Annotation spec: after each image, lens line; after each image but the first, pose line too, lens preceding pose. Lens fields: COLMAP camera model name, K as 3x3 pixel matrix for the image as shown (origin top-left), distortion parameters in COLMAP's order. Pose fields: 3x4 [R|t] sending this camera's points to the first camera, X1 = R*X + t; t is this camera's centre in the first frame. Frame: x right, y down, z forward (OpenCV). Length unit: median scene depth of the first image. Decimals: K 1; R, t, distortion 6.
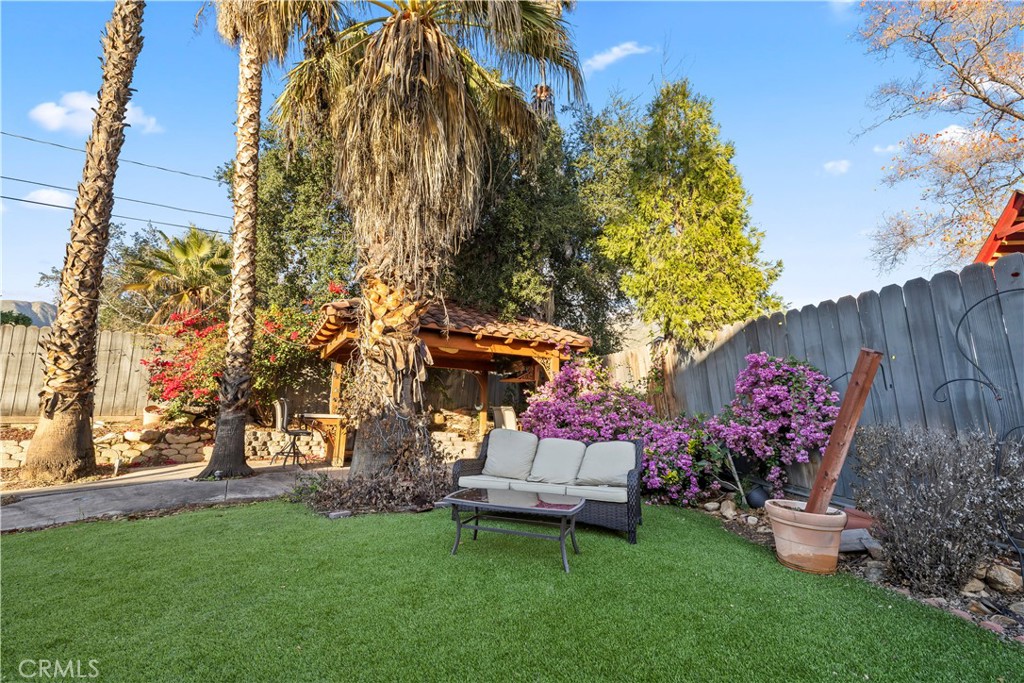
lens RADIAL K [[423.7, 0, 512.8], [0, 423.7, 296.8], [0, 0, 1]] dist [-0.000593, 0.000015]
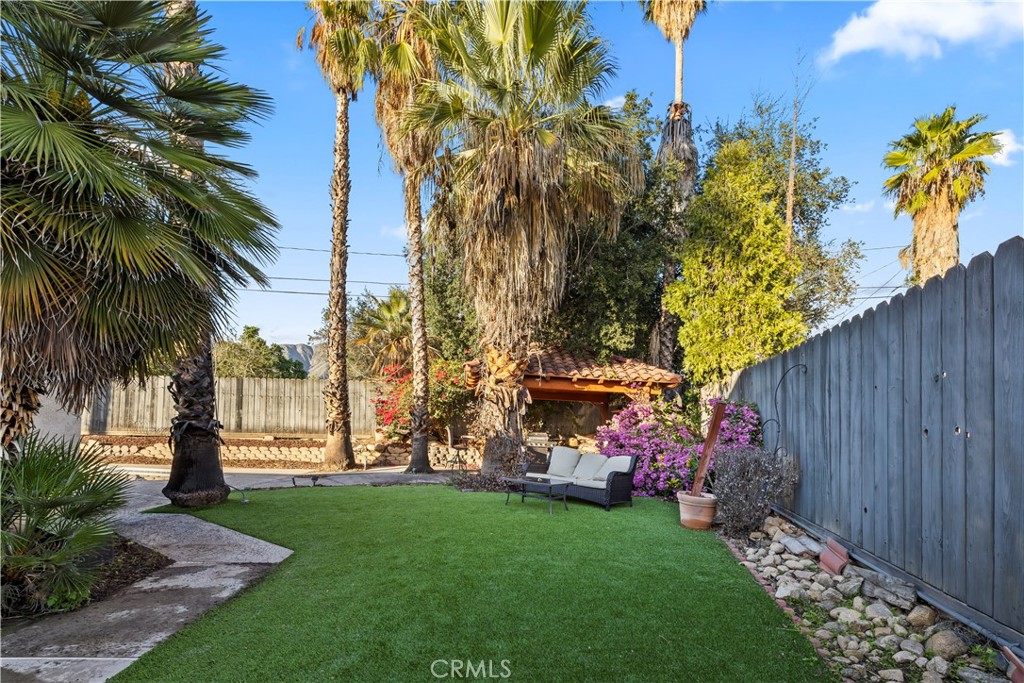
lens RADIAL K [[434.8, 0, 512.2], [0, 434.8, 345.6], [0, 0, 1]] dist [-0.000121, 0.000096]
pose [[0.920174, -0.061489, -0.386650, 0.267705], [0.083197, 0.995744, 0.039643, -0.079334], [0.382567, -0.068647, 0.921374, -0.300862]]
